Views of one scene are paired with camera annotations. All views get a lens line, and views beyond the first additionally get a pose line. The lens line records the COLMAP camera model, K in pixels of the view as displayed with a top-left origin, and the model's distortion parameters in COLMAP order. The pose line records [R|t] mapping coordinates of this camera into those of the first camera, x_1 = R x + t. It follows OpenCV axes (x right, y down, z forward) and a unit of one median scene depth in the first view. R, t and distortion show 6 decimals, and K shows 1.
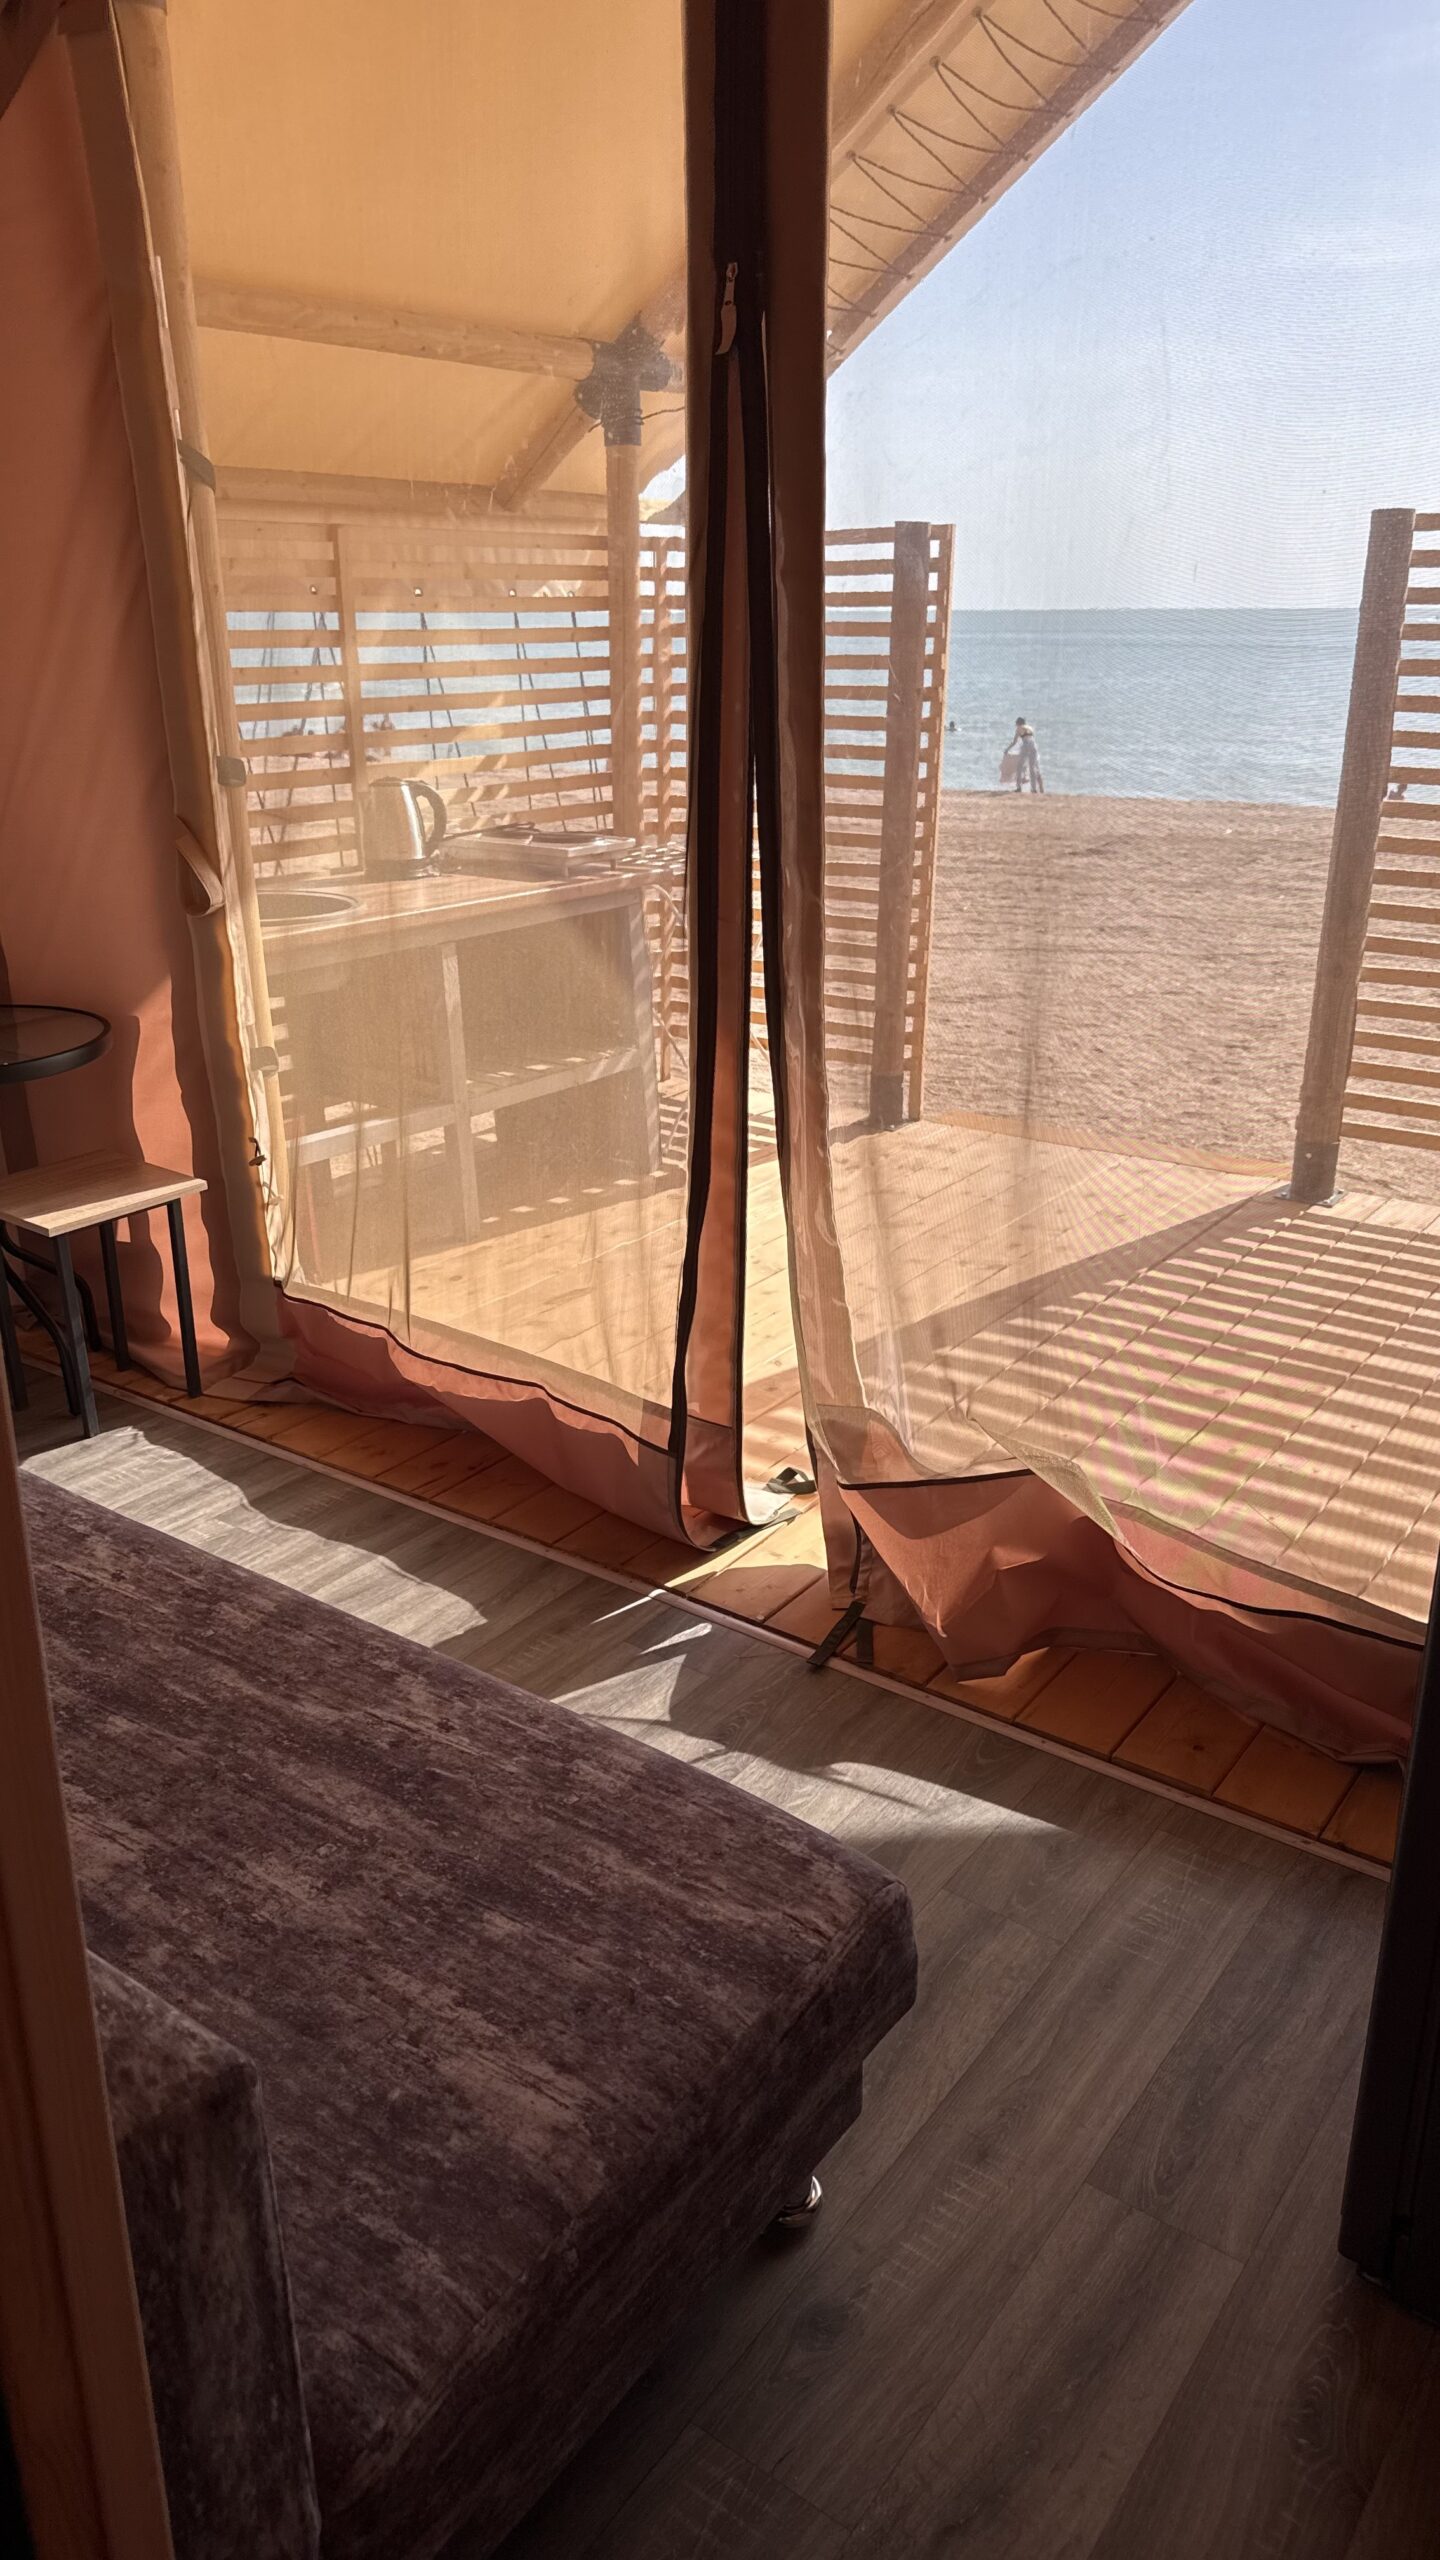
lens RADIAL K [[1784.4, 0, 699.1], [0, 1784.4, 1283.7], [0, 0, 1]] dist [0.168310, -0.333241]
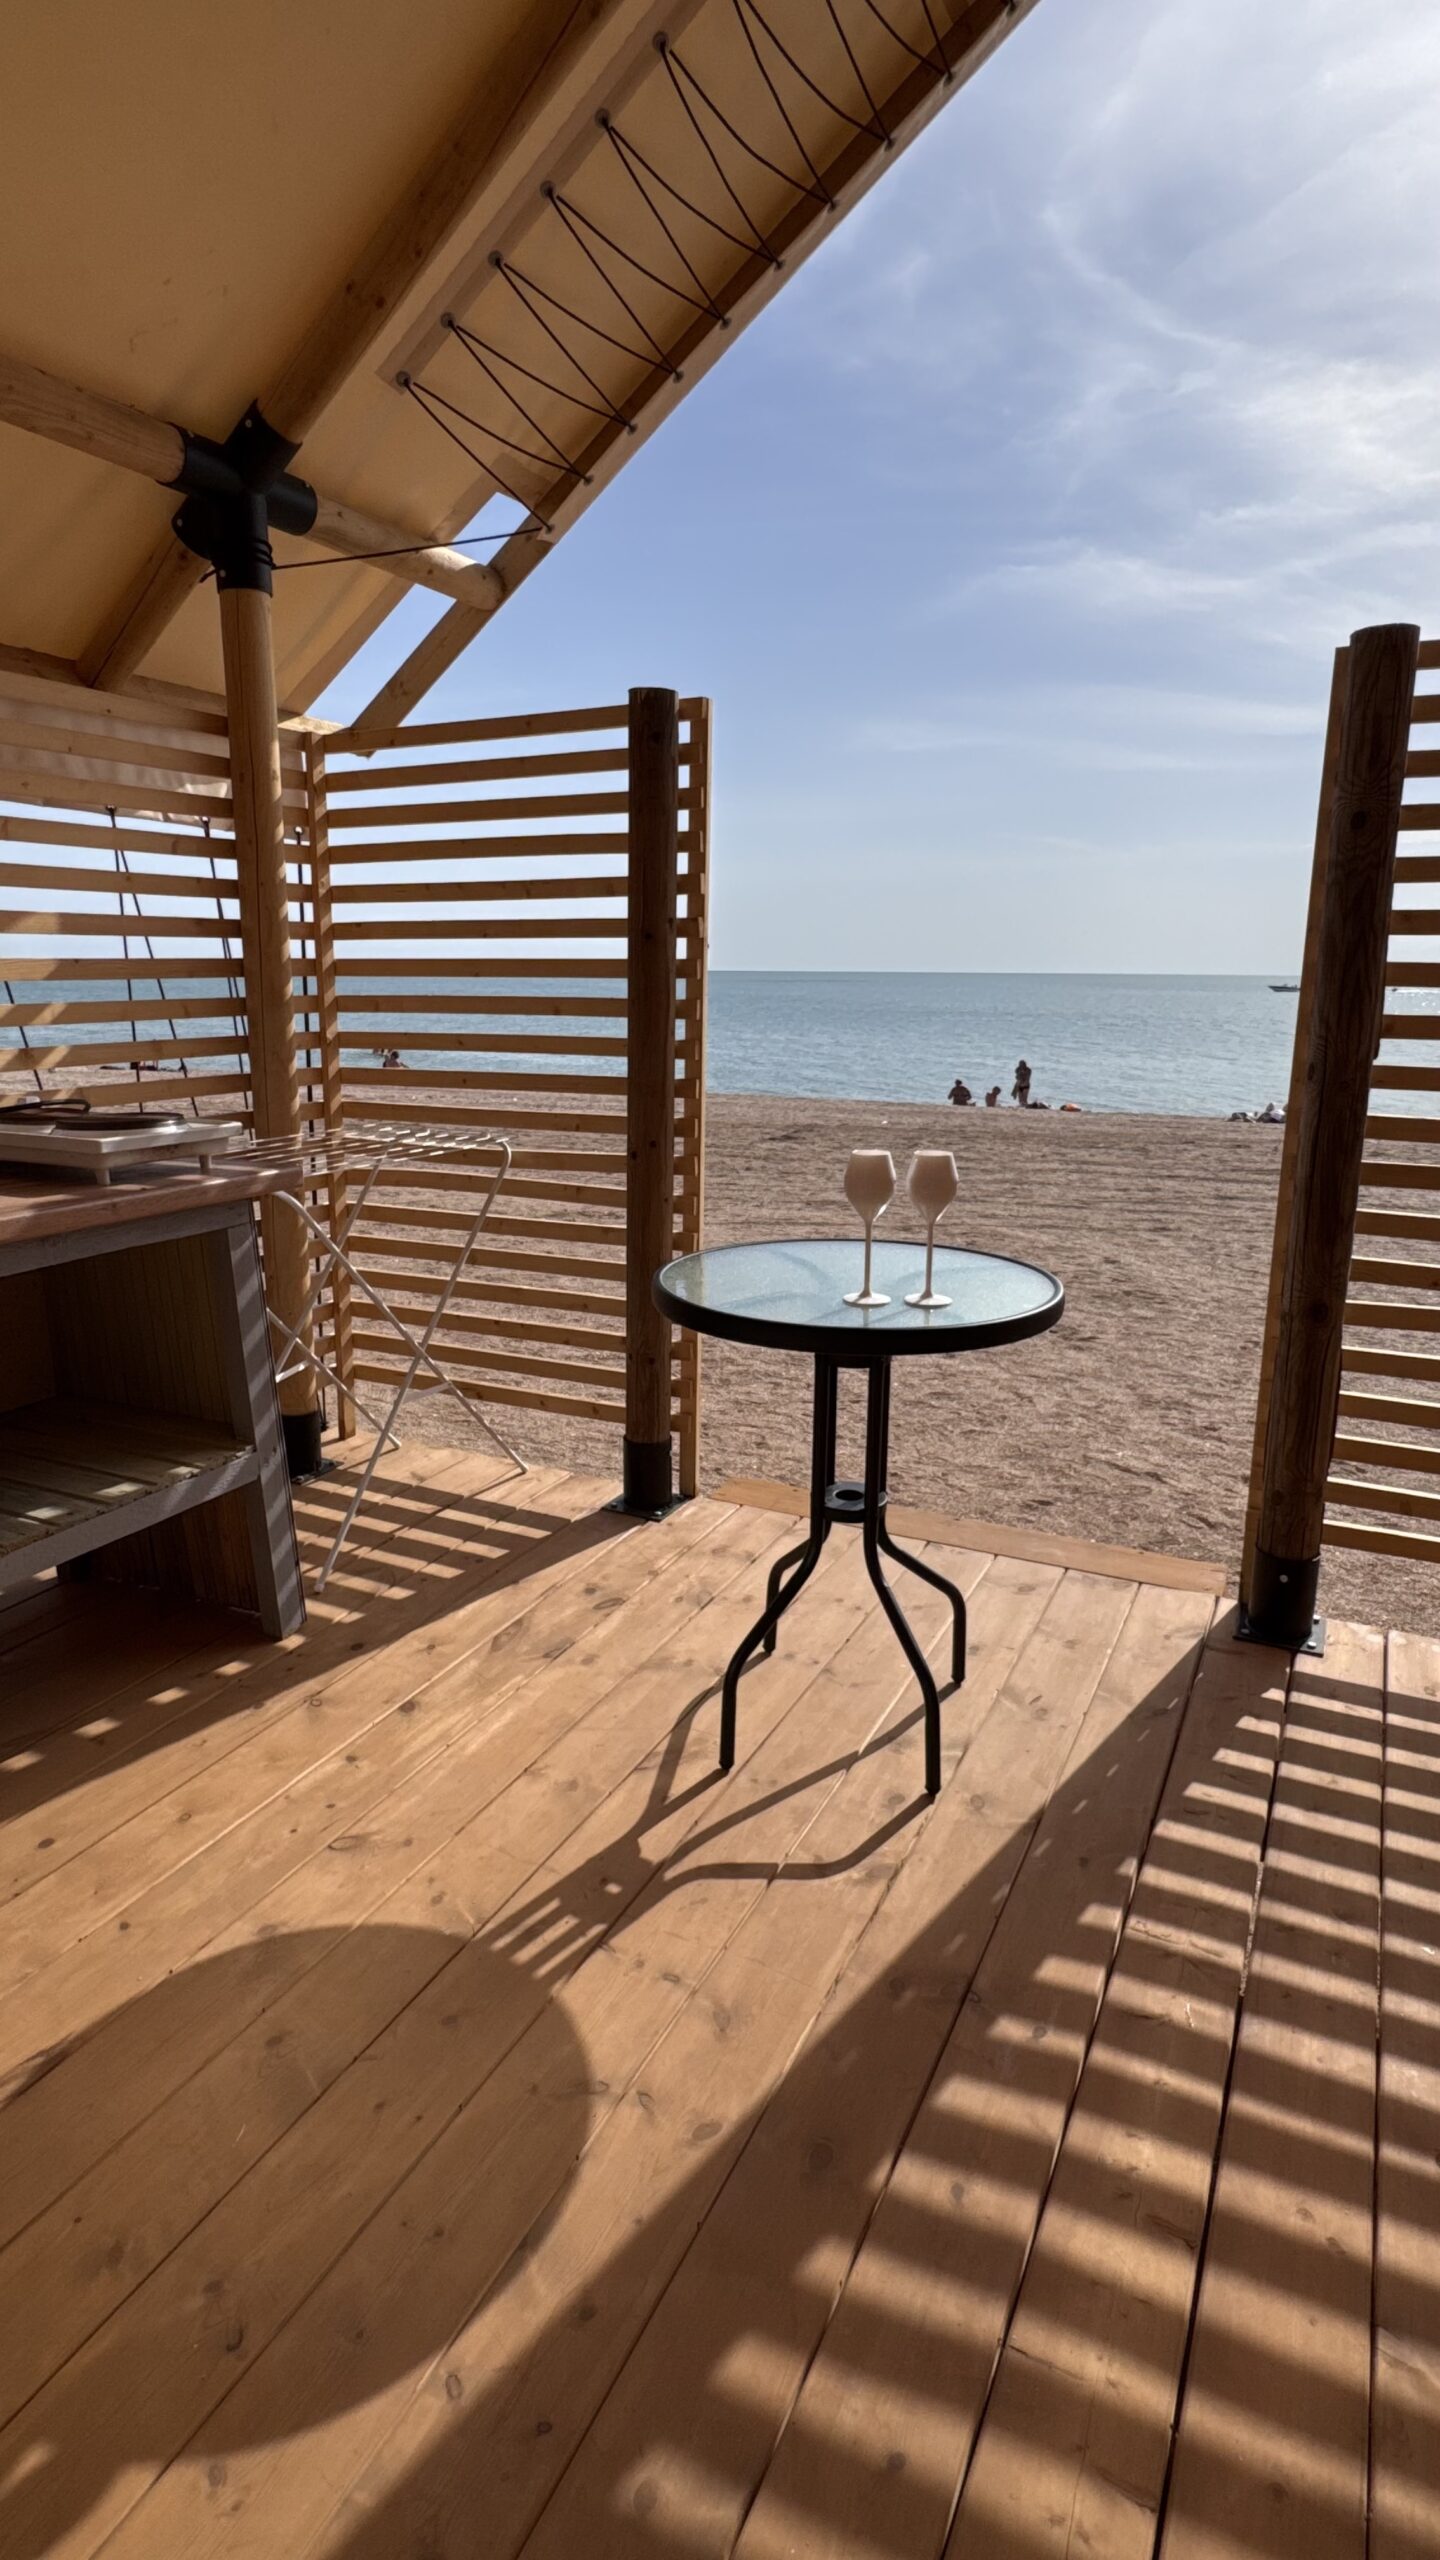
lens RADIAL K [[1372.4, 0, 720.0], [0, 1372.4, 1280.0], [0, 0, 1]] dist [0.000375, -0.000032]
pose [[0.984010, -0.026323, 0.176159, 0.041650], [0.049238, 0.990680, -0.127002, -0.118984], [-0.171174, 0.133645, 0.976135, 0.494526]]
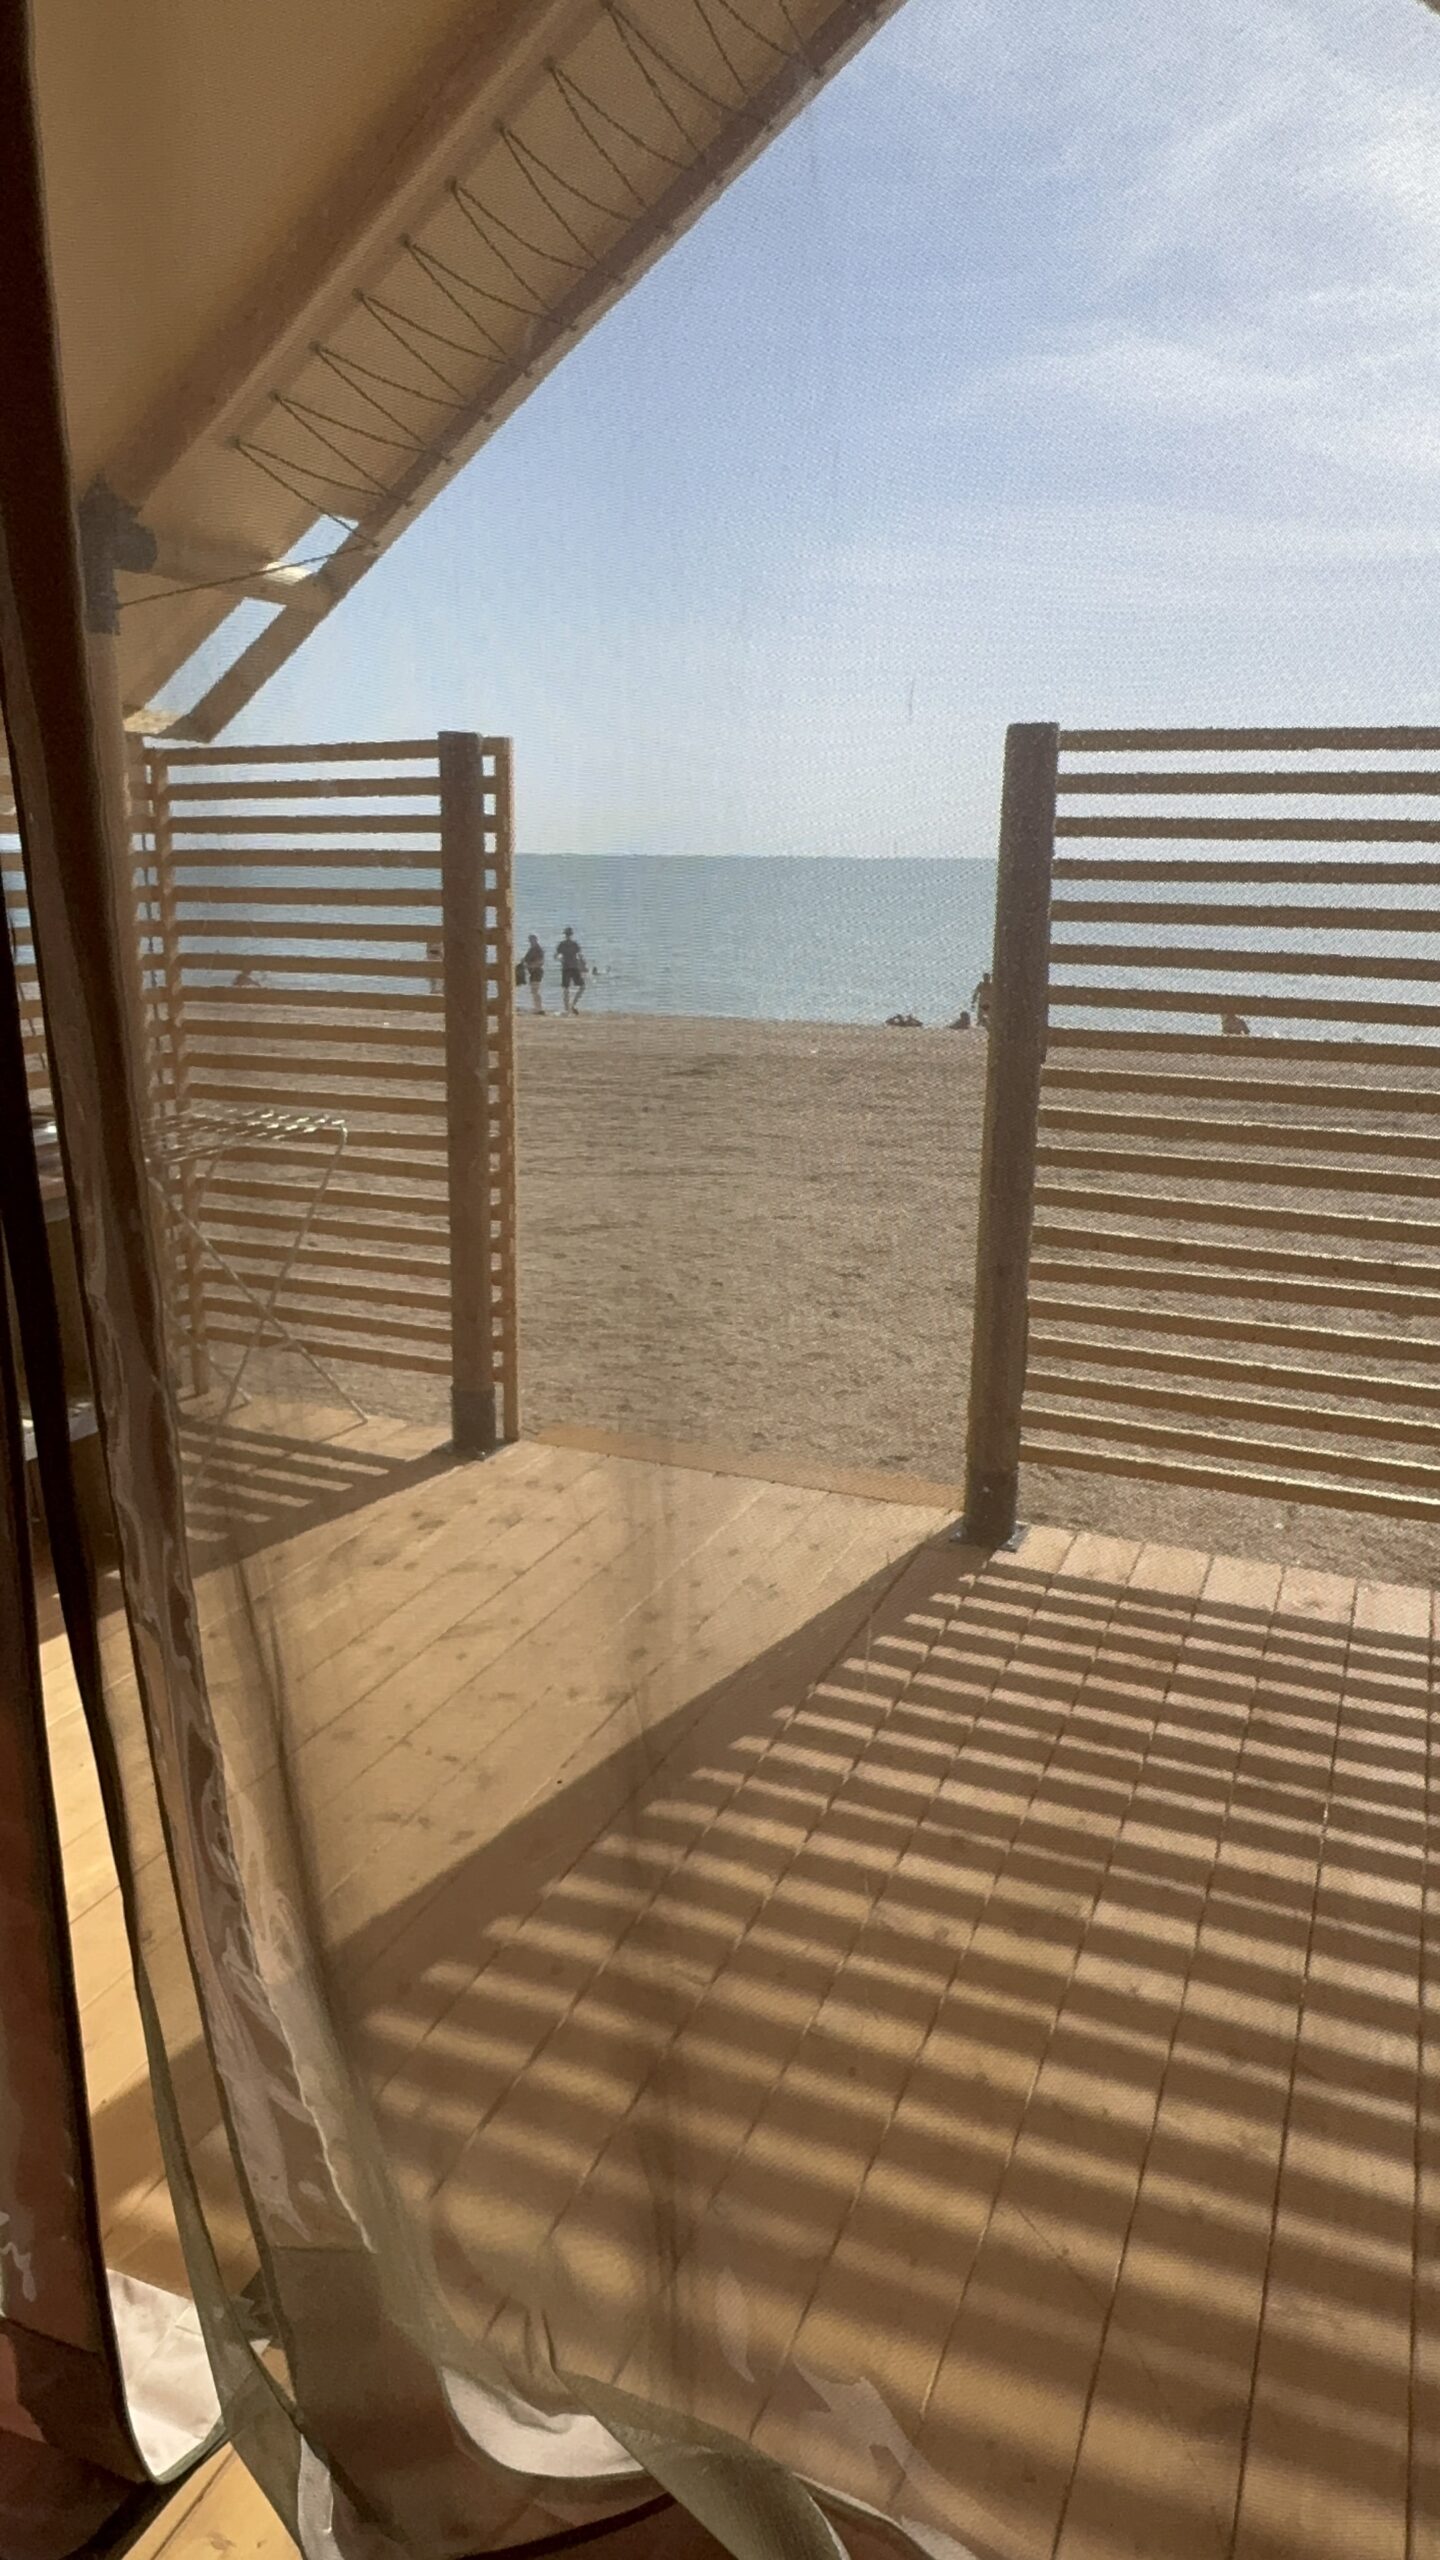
lens RADIAL K [[1653.8, 0, 706.6], [0, 1653.8, 1285.8], [0, 0, 1]] dist [-0.004695, -0.000291]
pose [[0.976325, -0.043572, 0.211875, 0.056865], [0.064349, 0.993661, -0.092175, -0.095840], [-0.206516, 0.103627, 0.972940, 0.277743]]
